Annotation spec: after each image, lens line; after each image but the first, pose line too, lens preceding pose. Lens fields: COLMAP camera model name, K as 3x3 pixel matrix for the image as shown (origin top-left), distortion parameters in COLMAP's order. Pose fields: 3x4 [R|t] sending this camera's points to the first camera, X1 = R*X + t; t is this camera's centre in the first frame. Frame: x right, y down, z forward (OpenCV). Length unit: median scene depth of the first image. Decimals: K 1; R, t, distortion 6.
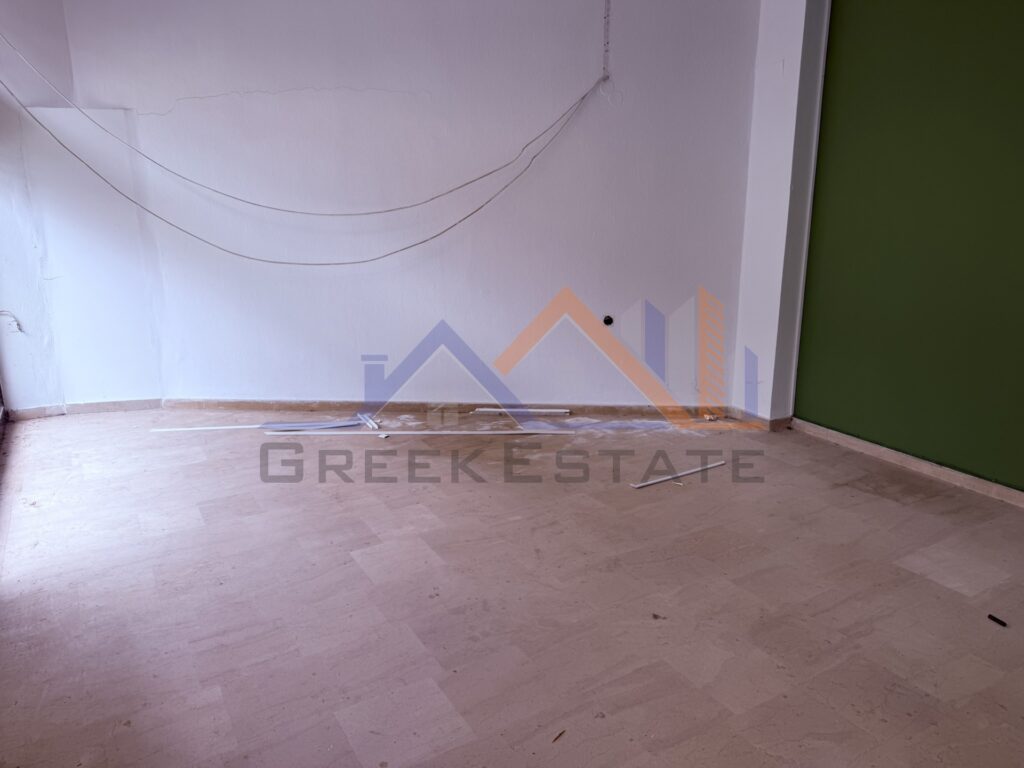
lens RADIAL K [[724.5, 0, 511.9], [0, 724.5, 372.9], [0, 0, 1]] dist [0.170507, -0.299548]
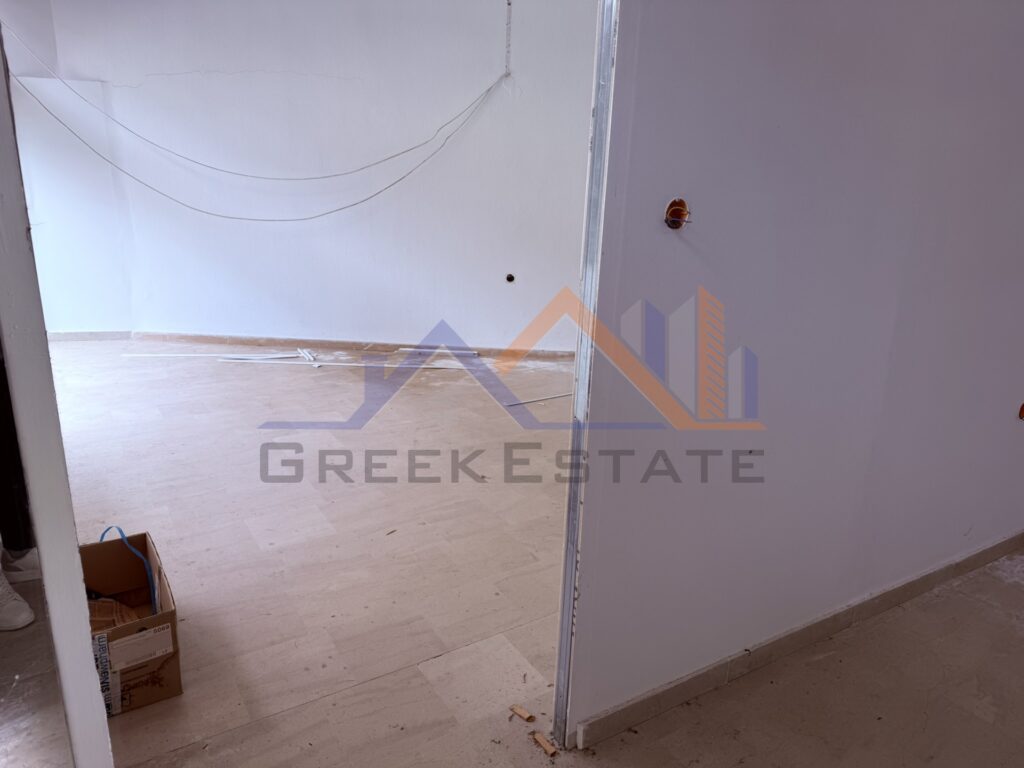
lens RADIAL K [[740.4, 0, 521.3], [0, 740.4, 378.2], [0, 0, 1]] dist [0.168786, -0.259950]
pose [[0.999105, 0.030477, 0.029317, 0.123445], [-0.031781, 0.998478, 0.045065, 0.038922], [-0.027899, -0.045957, 0.998554, -0.246499]]
